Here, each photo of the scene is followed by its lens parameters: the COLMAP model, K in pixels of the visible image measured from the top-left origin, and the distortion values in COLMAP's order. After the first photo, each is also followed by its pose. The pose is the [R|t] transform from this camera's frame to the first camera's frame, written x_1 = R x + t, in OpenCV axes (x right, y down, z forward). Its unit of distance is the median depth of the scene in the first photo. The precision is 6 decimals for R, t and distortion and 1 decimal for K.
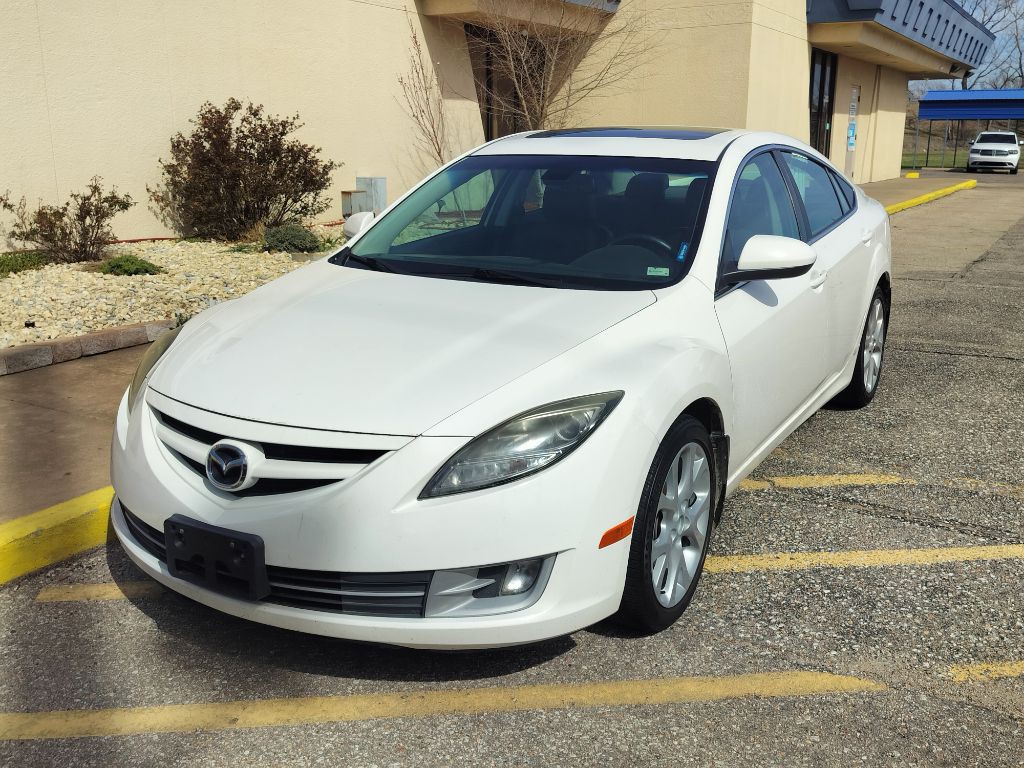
lens RADIAL K [[1015.2, 0, 526.2], [0, 1015.2, 379.7], [0, 0, 1]] dist [0.033853, 0.000000]
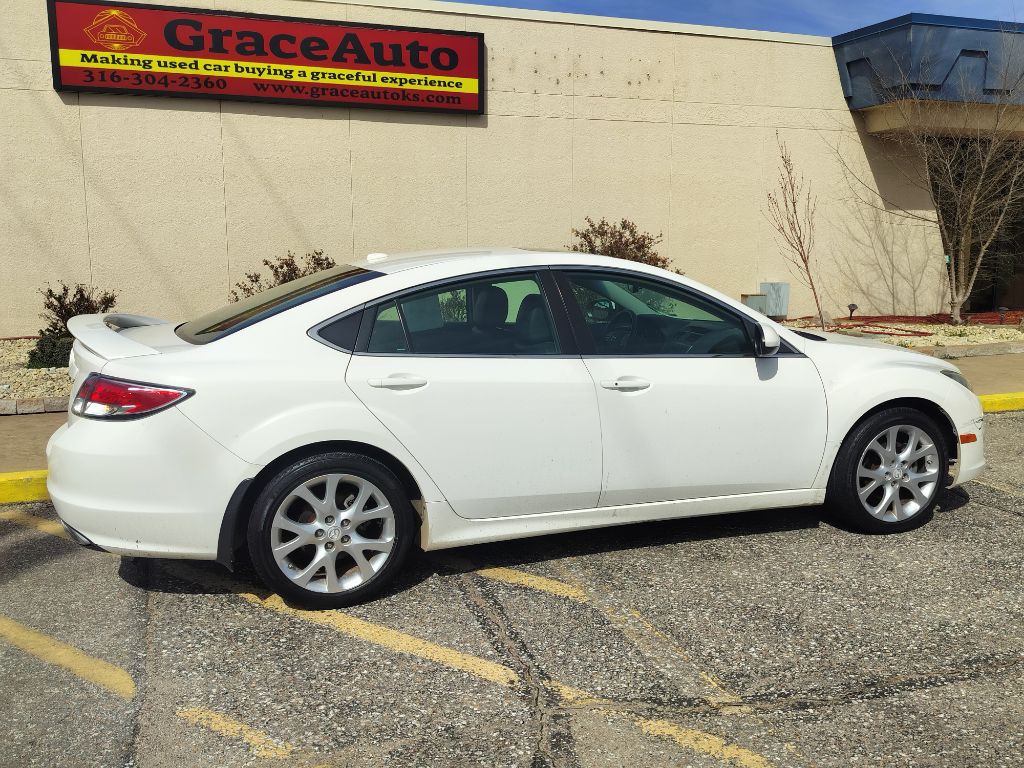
lens RADIAL K [[914.7, 0, 527.5], [0, 914.7, 384.9], [0, 0, 1]] dist [0.066251, -0.100500]
pose [[0.758573, 0.102818, -0.643424, 1.192095], [-0.153833, 0.987817, -0.023512, -0.104238], [0.633168, 0.116815, 0.765149, 0.340866]]
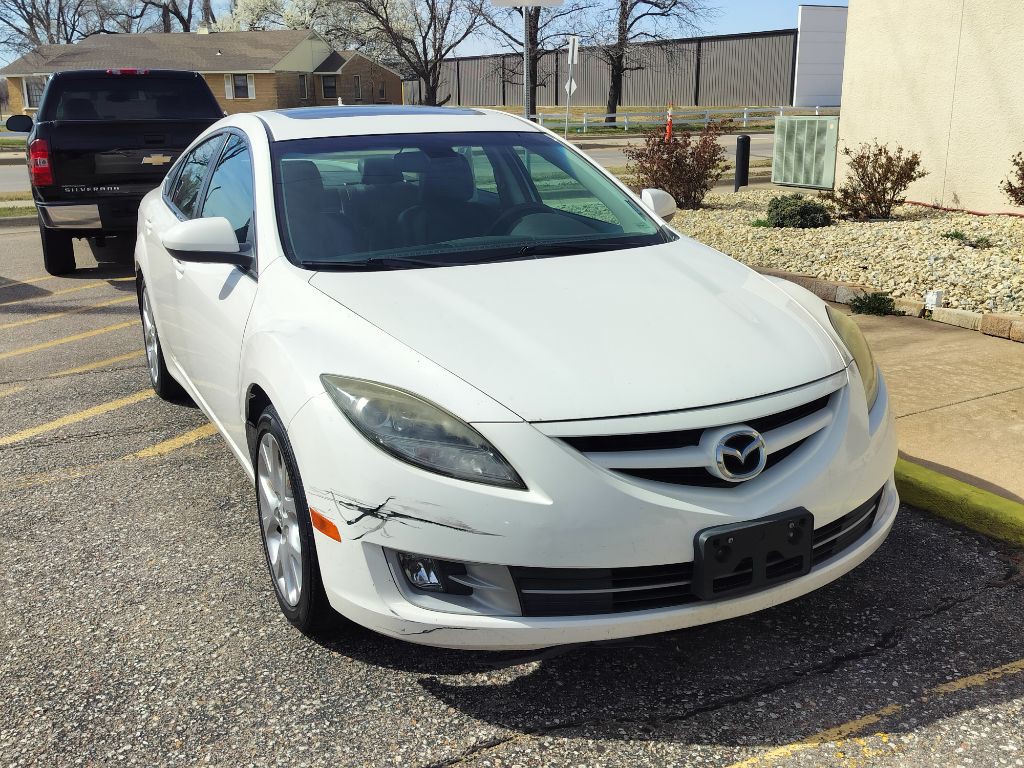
lens RADIAL K [[1015.2, 0, 507.8], [0, 1015.2, 394.0], [0, 0, 1]] dist [0.033853, 0.000000]
pose [[-0.558737, 0.238754, -0.794235, 1.295506], [-0.180413, 0.899741, 0.397389, -0.587434], [0.809484, 0.365326, -0.459644, 2.360491]]
